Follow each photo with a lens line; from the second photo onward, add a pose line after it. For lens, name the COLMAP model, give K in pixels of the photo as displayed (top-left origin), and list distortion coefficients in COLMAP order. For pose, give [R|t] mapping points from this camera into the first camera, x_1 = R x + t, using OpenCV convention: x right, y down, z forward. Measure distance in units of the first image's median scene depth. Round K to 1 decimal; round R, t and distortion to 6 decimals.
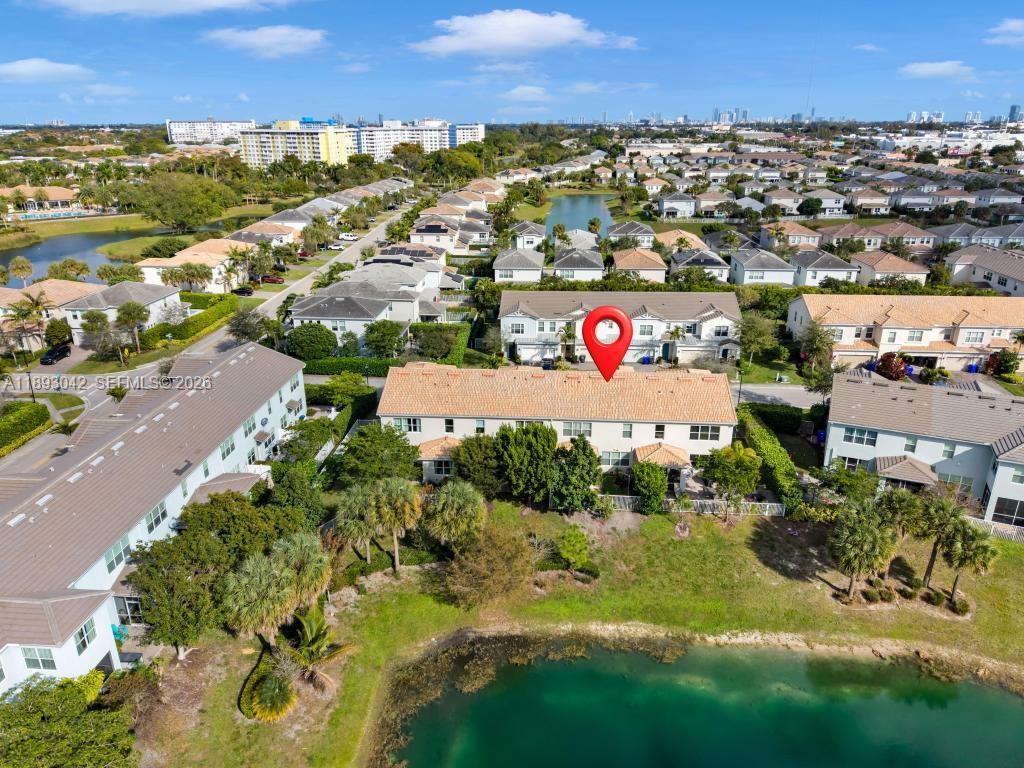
lens RADIAL K [[696.6, 0, 512.0], [0, 696.6, 384.0], [0, 0, 1]] dist [0.001402, -0.000089]
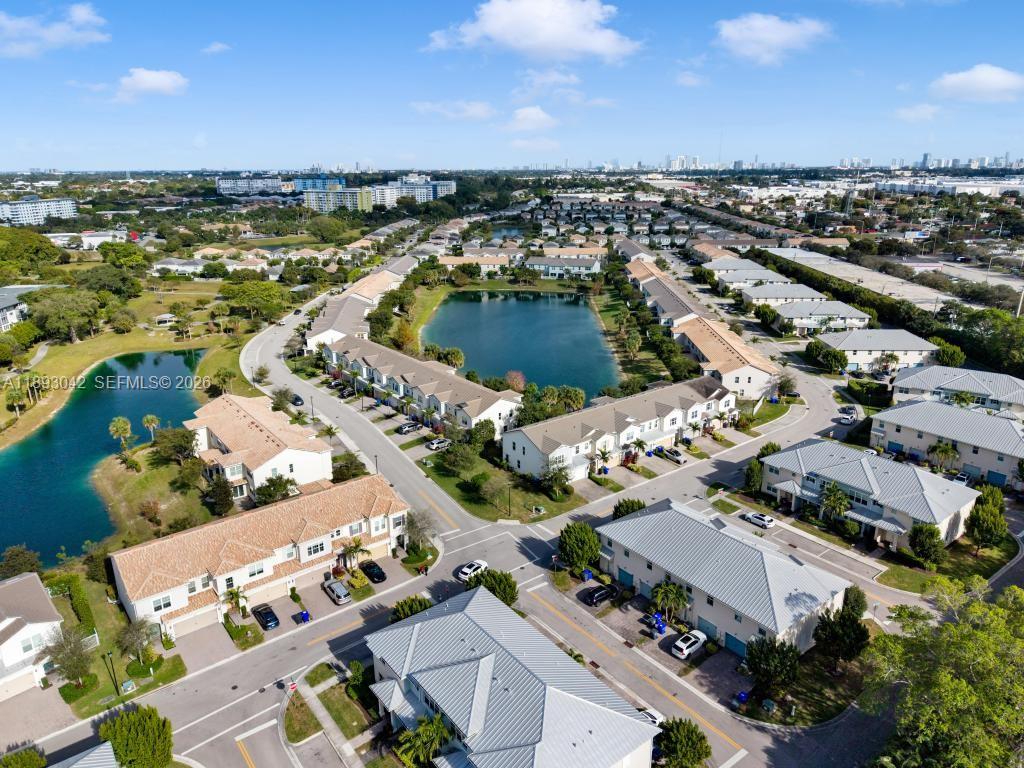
lens RADIAL K [[696.6, 0, 512.0], [0, 696.6, 384.0], [0, 0, 1]] dist [0.001402, -0.000089]
pose [[0.999119, -0.014982, 0.039201, 0.020224], [0.017155, 0.998300, -0.055702, 0.192184], [-0.038300, 0.056325, 0.997678, -0.639460]]
